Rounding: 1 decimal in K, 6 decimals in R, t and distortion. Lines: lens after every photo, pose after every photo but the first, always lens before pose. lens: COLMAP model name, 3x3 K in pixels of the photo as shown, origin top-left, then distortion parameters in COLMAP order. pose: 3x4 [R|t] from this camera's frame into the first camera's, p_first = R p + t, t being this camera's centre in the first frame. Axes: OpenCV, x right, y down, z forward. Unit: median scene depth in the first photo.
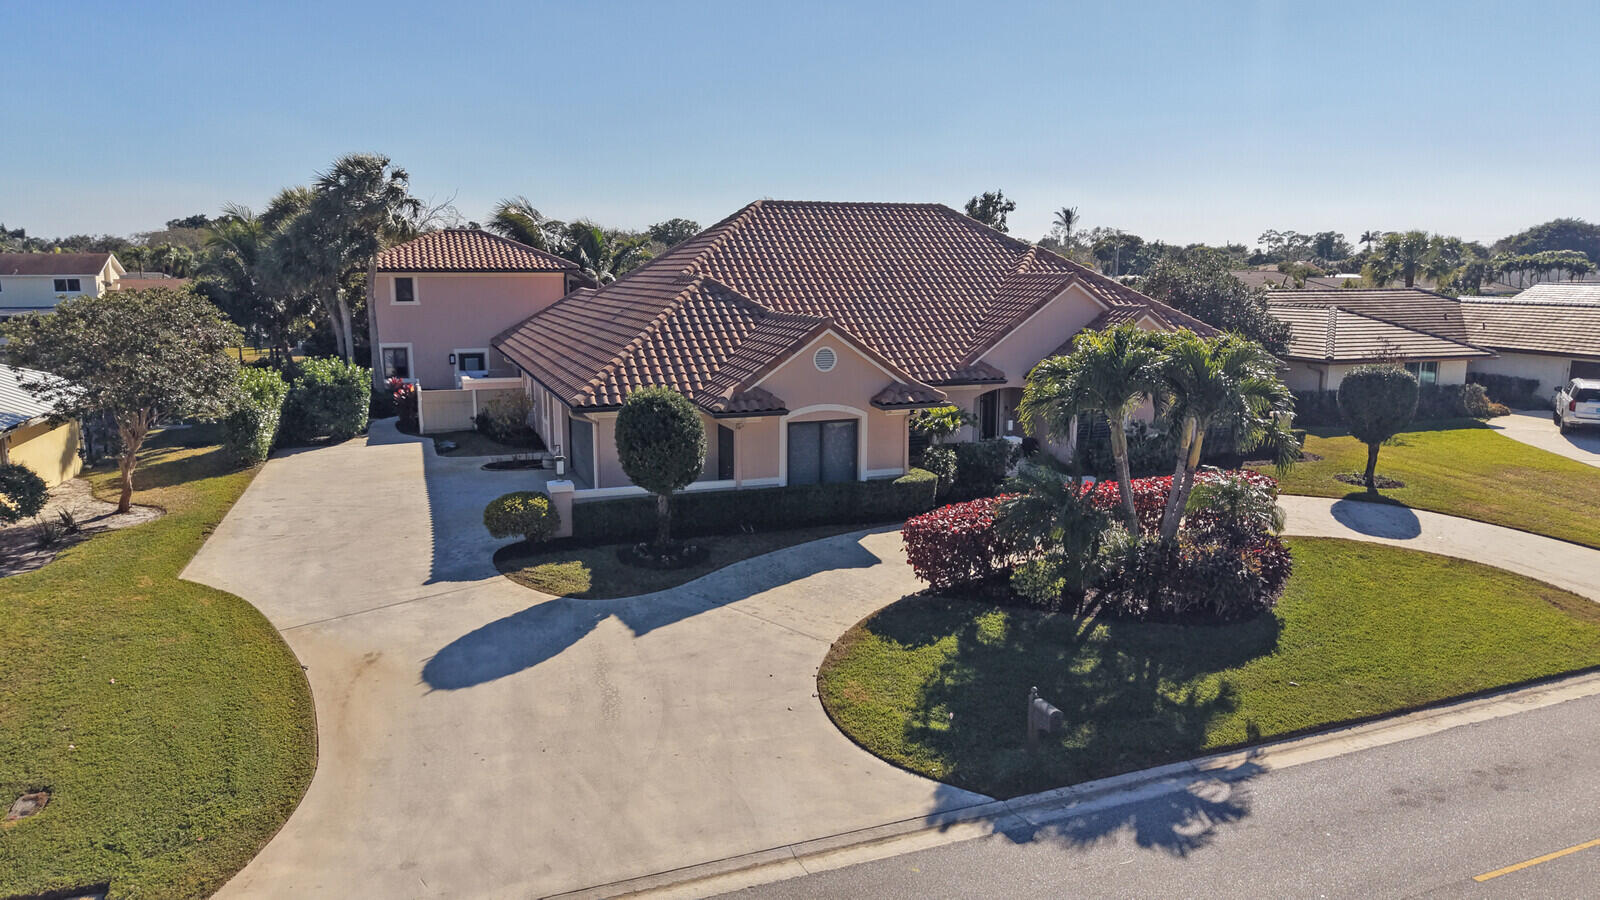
lens RADIAL K [[1056.8, 0, 798.7], [0, 1056.8, 433.1], [0, 0, 1]] dist [0.007166, -0.002443]
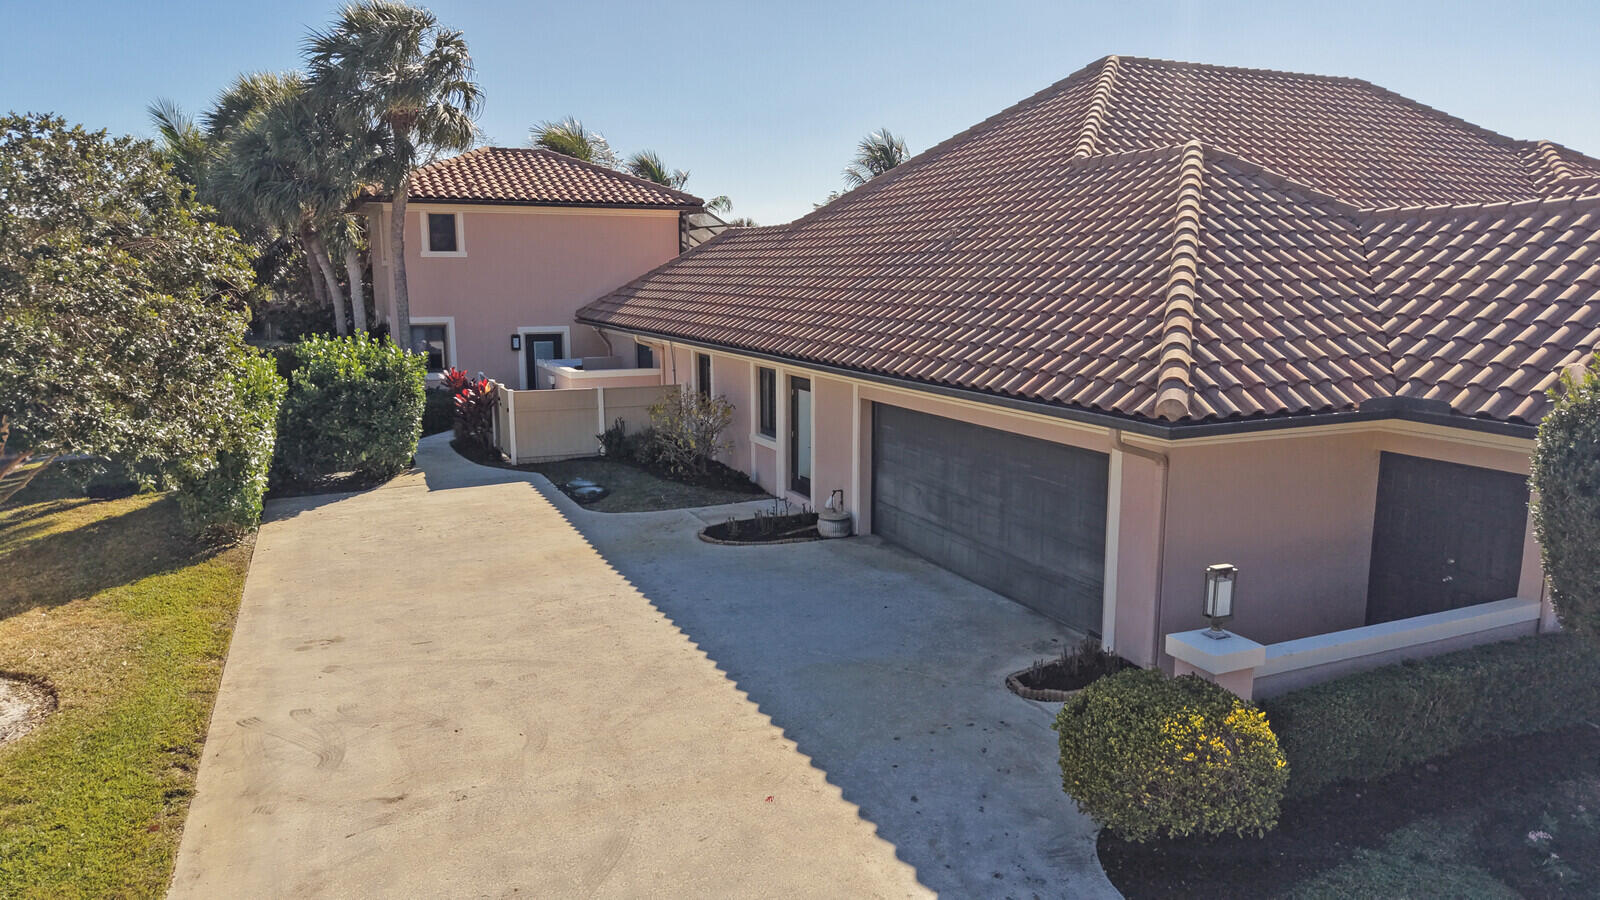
lens RADIAL K [[1060.4, 0, 800.0], [0, 1060.4, 450.0], [0, 0, 1]] dist [-0.003861, -0.003302]
pose [[0.997379, -0.012771, 0.071213, -0.251596], [0.011728, 0.999818, 0.015050, -0.014934], [-0.071392, -0.014175, 0.997348, 0.426174]]
